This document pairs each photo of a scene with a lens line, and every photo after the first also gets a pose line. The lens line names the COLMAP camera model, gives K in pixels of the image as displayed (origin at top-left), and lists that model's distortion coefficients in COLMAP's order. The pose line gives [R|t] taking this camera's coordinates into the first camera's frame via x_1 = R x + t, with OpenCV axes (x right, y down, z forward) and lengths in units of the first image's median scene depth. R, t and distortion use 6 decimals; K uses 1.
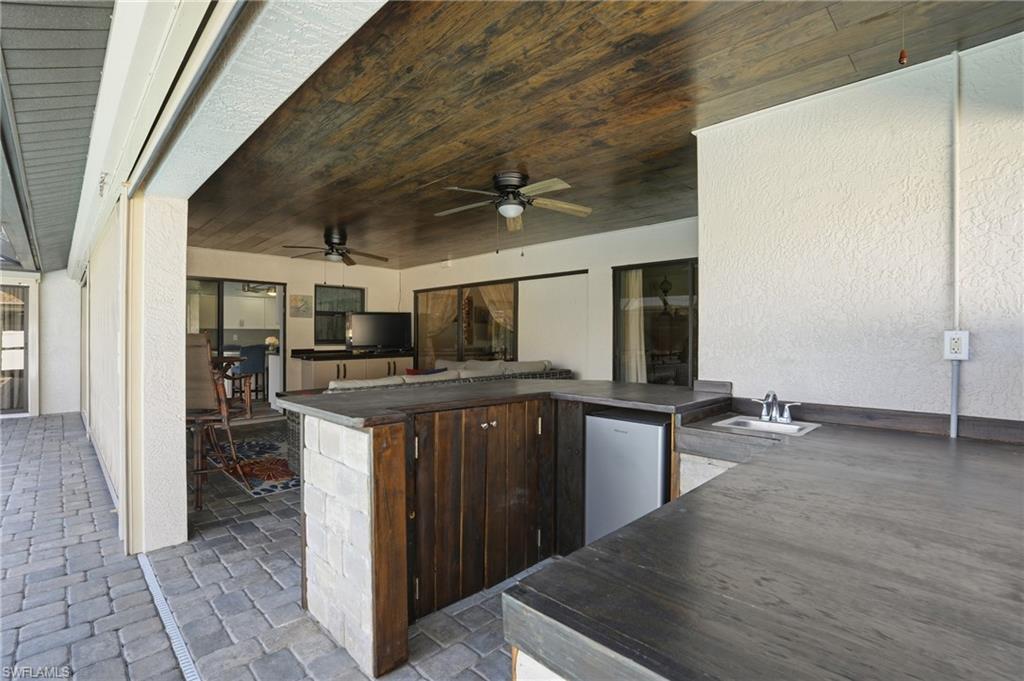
lens RADIAL K [[484.3, 0, 513.5], [0, 484.3, 339.9], [0, 0, 1]] dist [-0.043390, 0.014384]
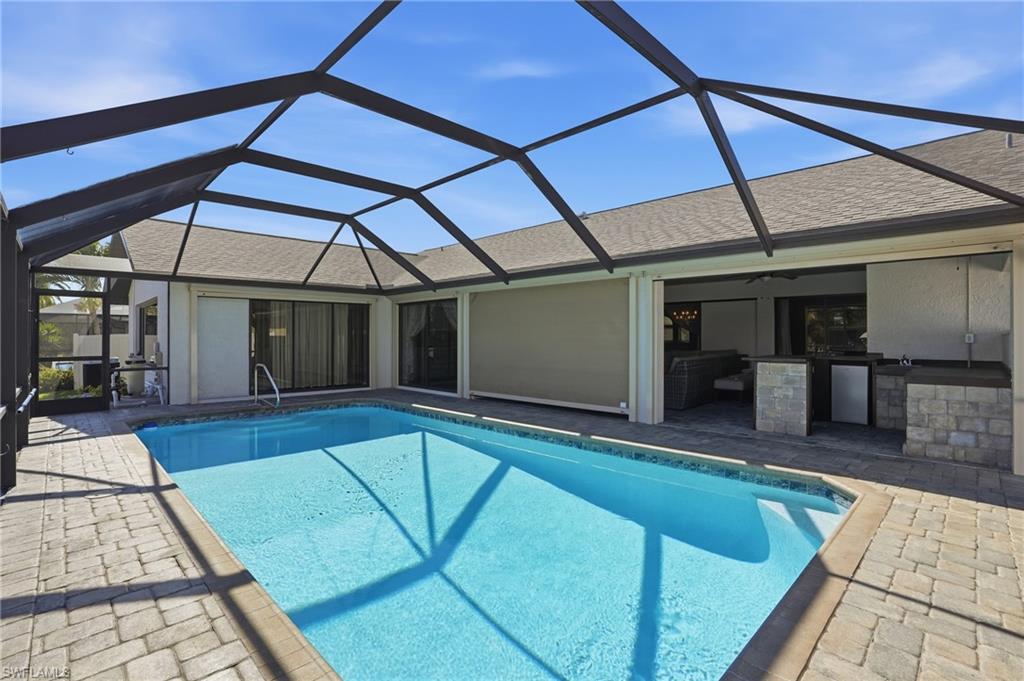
lens RADIAL K [[484.3, 0, 505.5], [0, 484.3, 336.6], [0, 0, 1]] dist [-0.043390, 0.014384]
pose [[0.999990, -0.002400, -0.003675, -2.101357], [0.002374, 0.999972, -0.007075, 0.015736], [0.003692, 0.007066, 0.999968, -2.105576]]
